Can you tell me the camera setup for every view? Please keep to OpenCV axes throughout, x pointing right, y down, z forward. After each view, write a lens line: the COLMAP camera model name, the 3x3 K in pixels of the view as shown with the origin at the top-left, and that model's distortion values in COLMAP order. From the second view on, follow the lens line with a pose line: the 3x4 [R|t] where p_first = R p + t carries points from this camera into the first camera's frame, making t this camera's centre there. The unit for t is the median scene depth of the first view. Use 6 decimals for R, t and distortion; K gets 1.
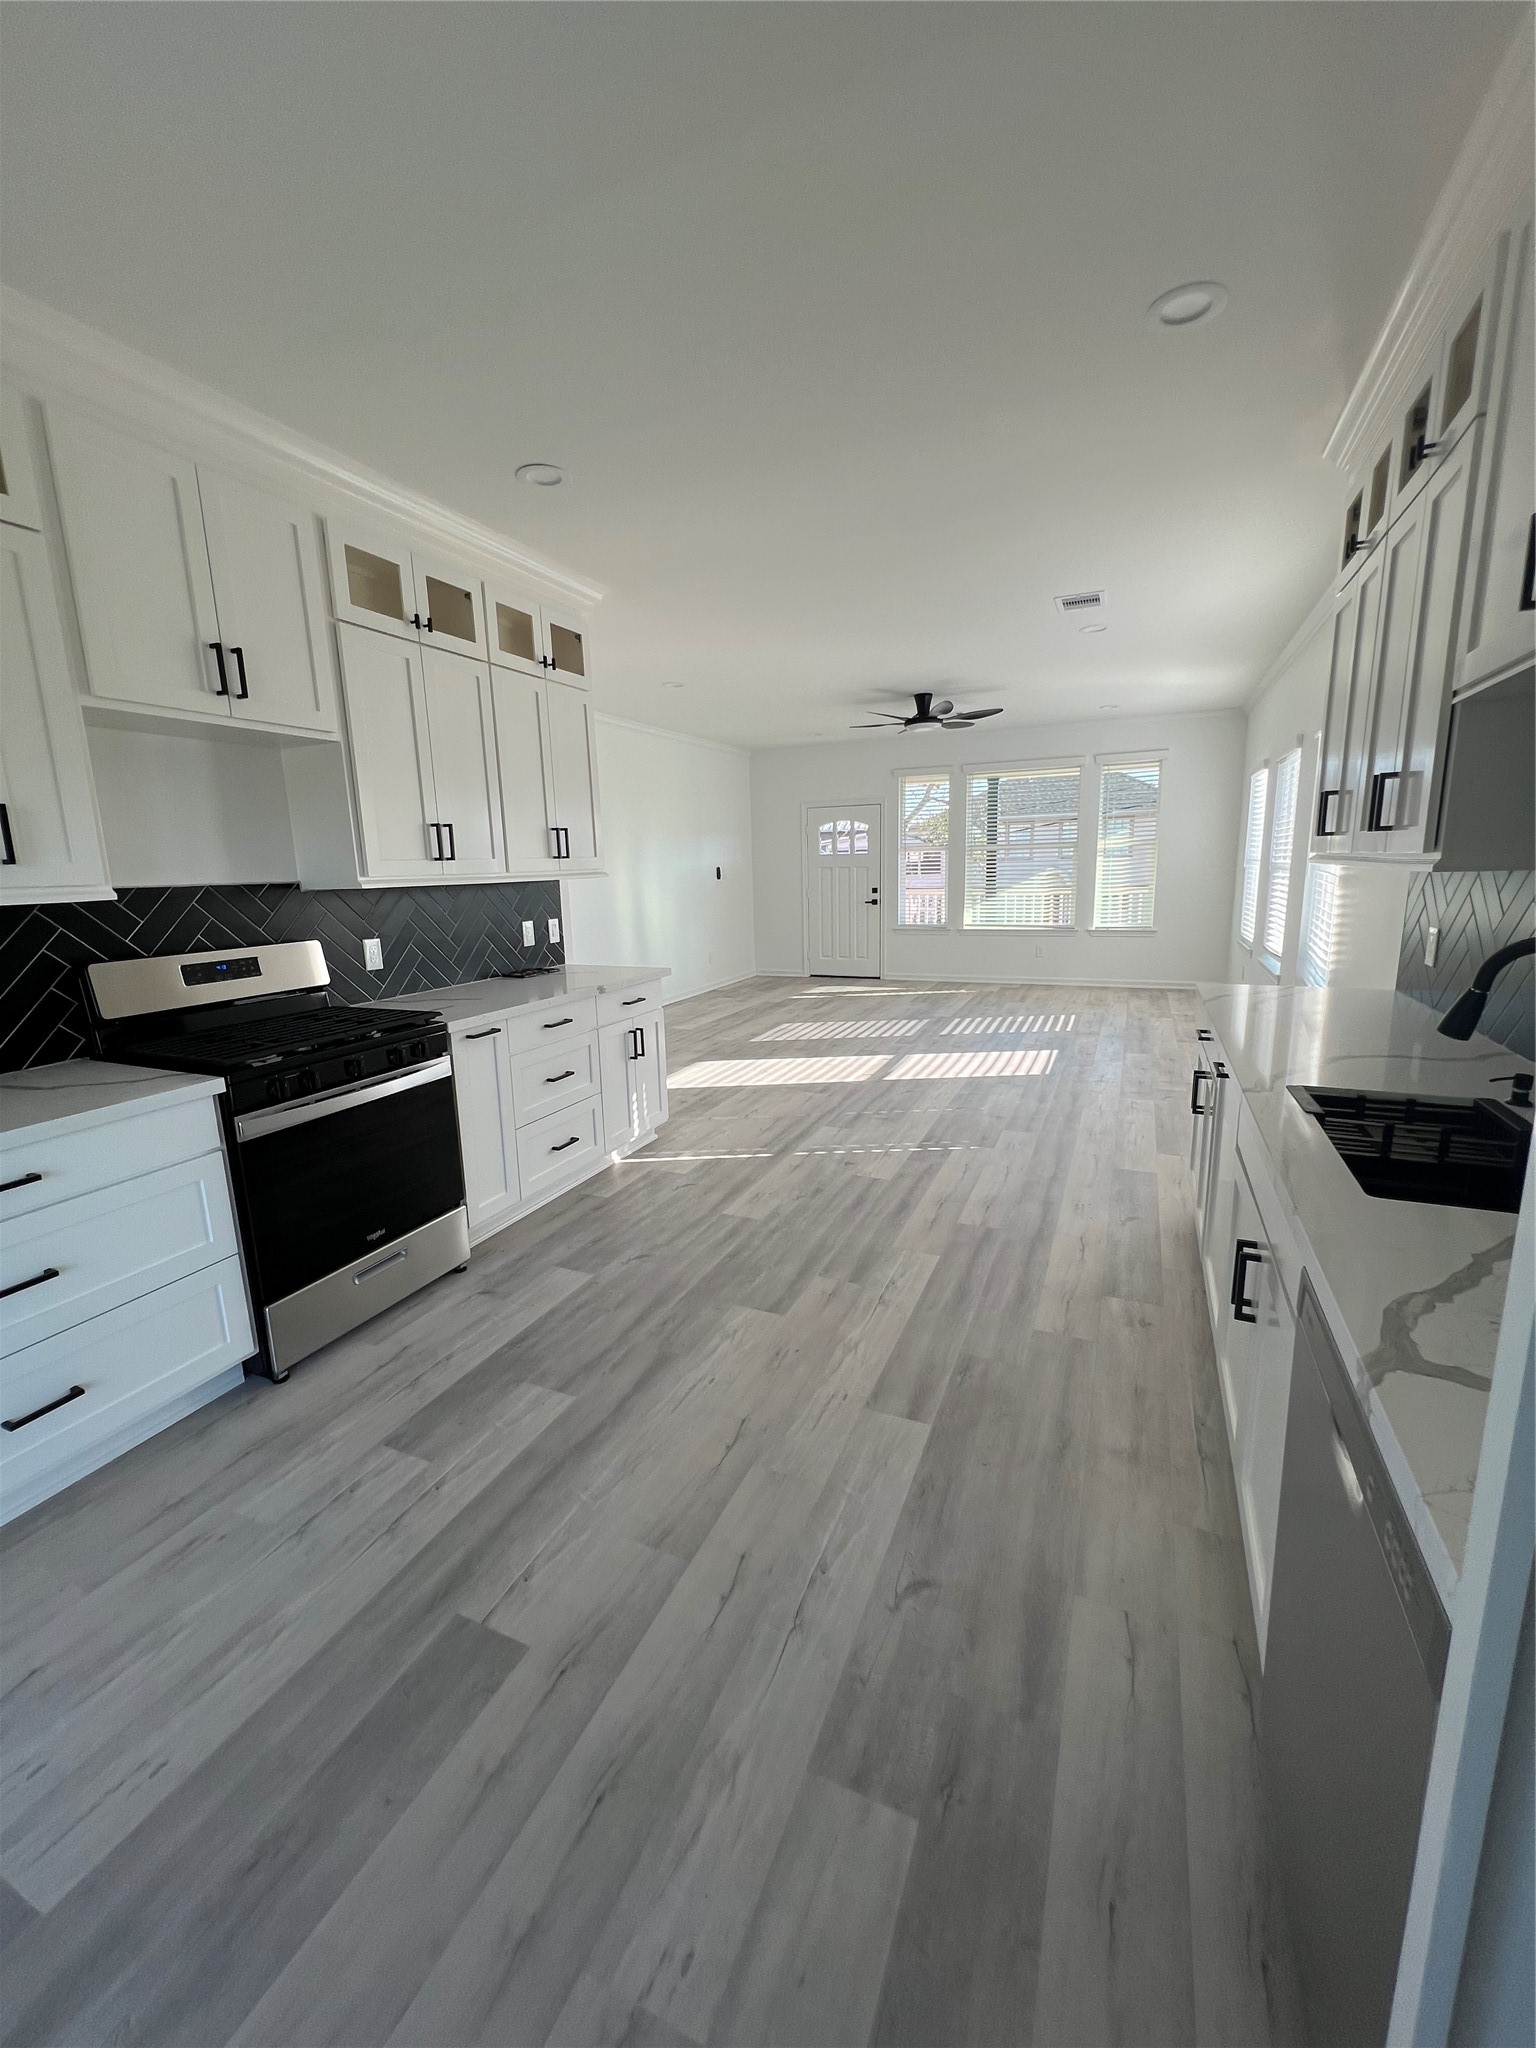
lens RADIAL K [[826.3, 0, 772.0], [0, 826.3, 1028.1], [0, 0, 1]] dist [-0.000830, -0.000121]
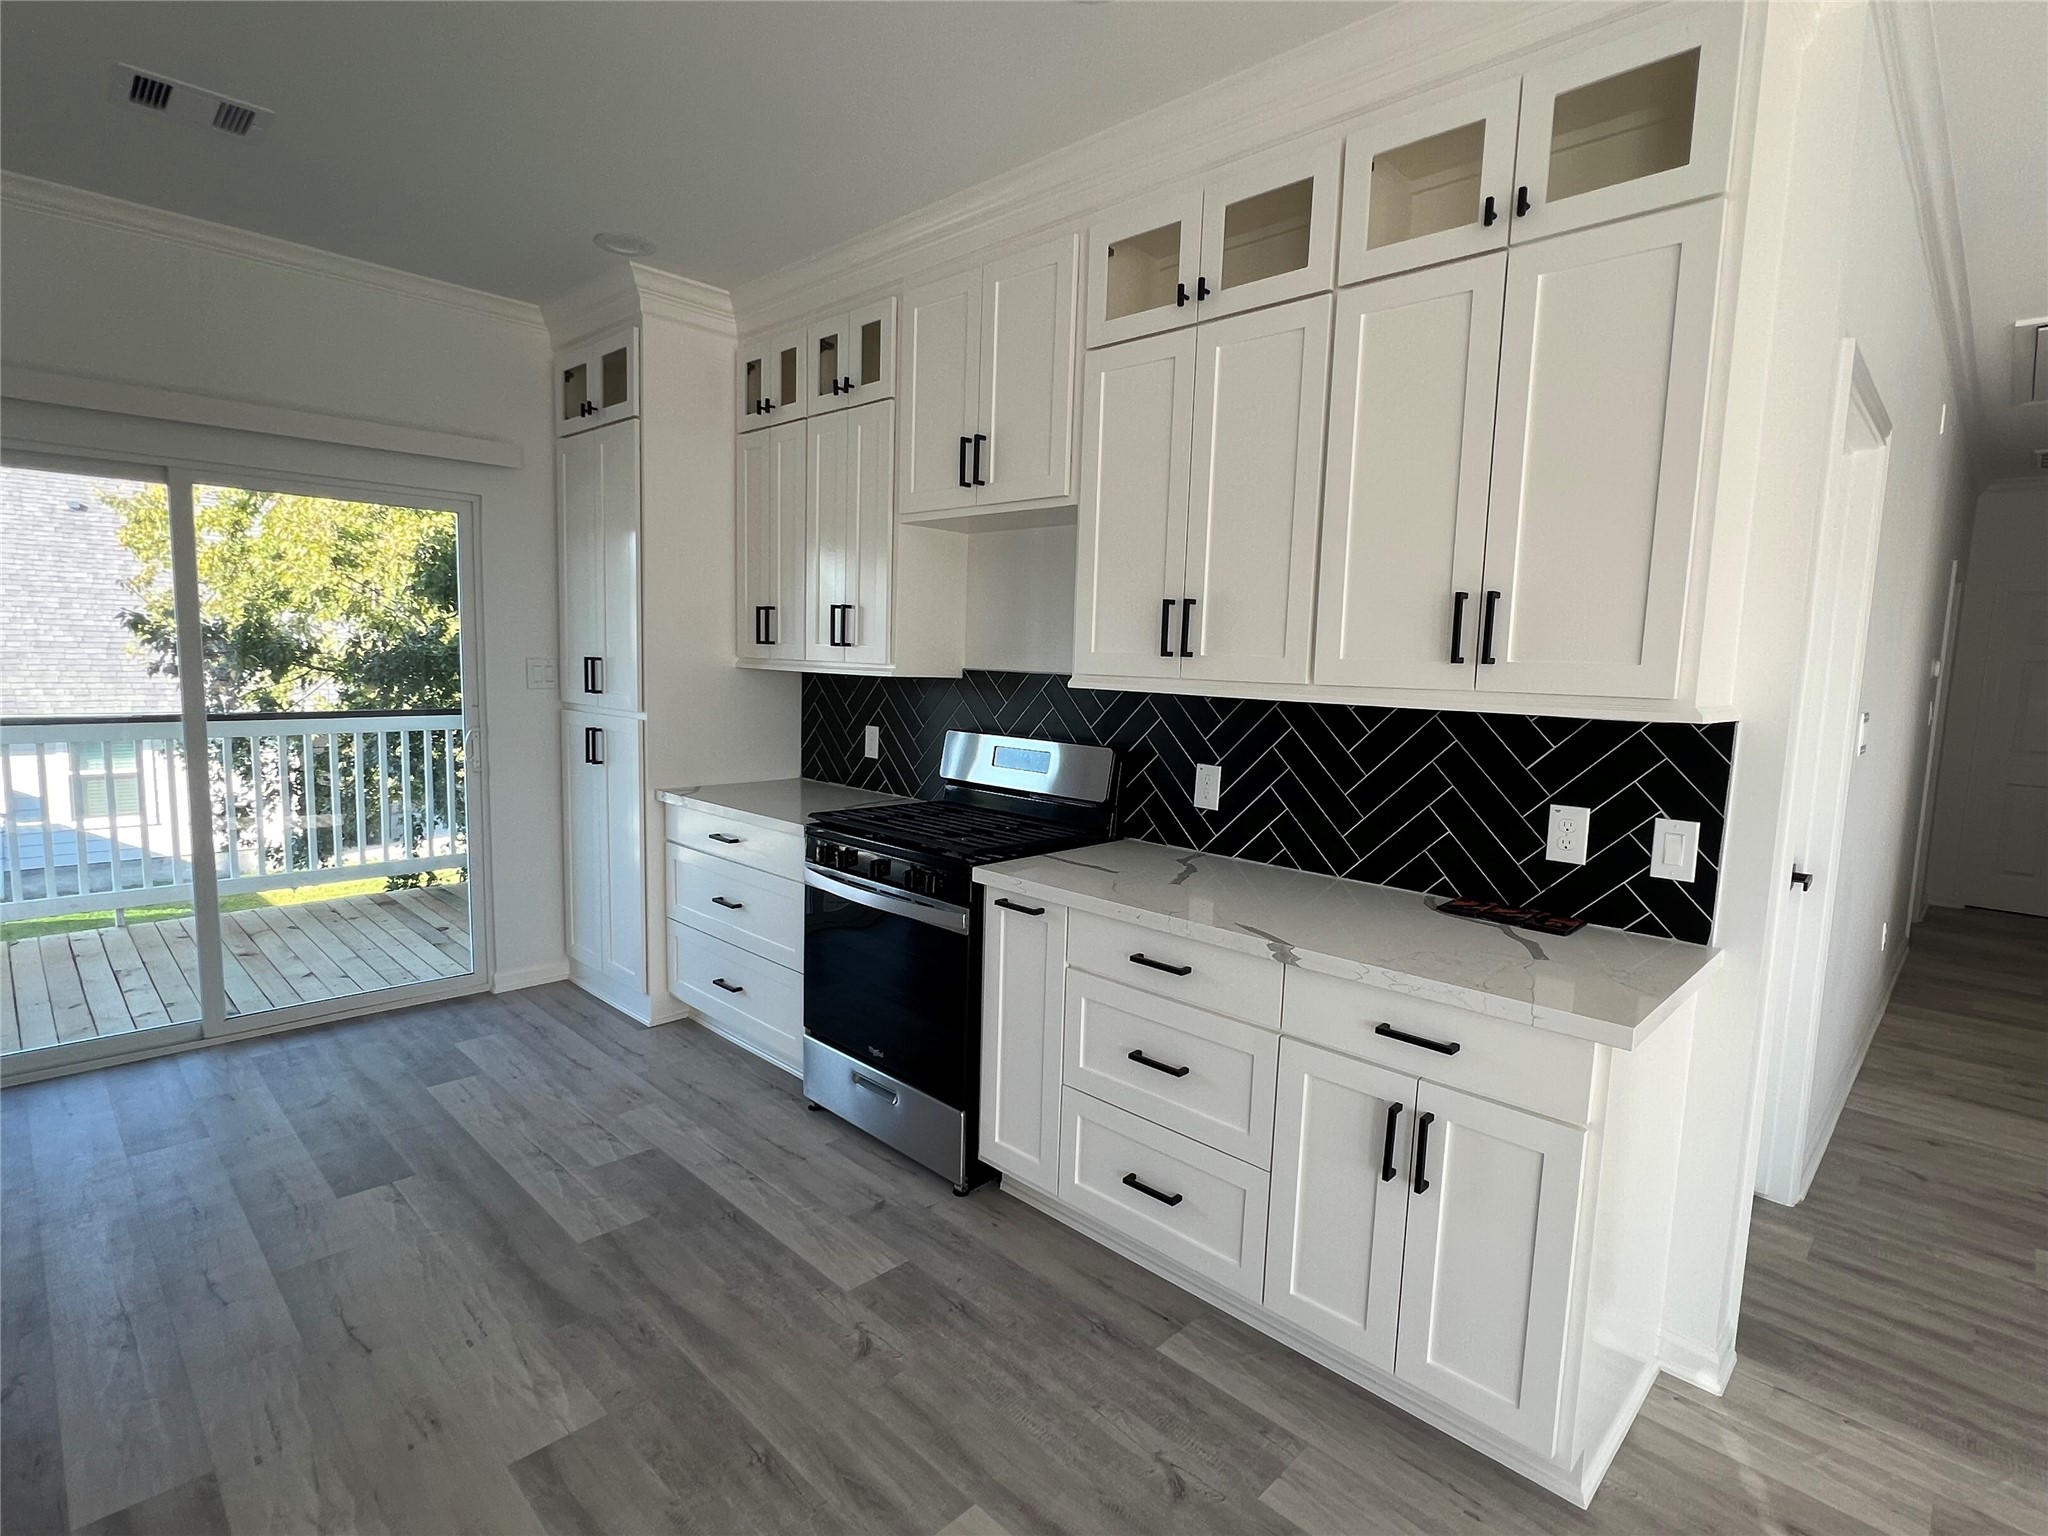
lens RADIAL K [[1023.1, 0, 1019.2], [0, 1023.1, 783.4], [0, 0, 1]] dist [-0.006087, -0.000422]
pose [[-0.364060, 0.119787, -0.923640, 0.348914], [-0.213899, 0.954434, 0.208091, -0.223579], [0.906481, 0.273324, -0.321849, 1.063628]]
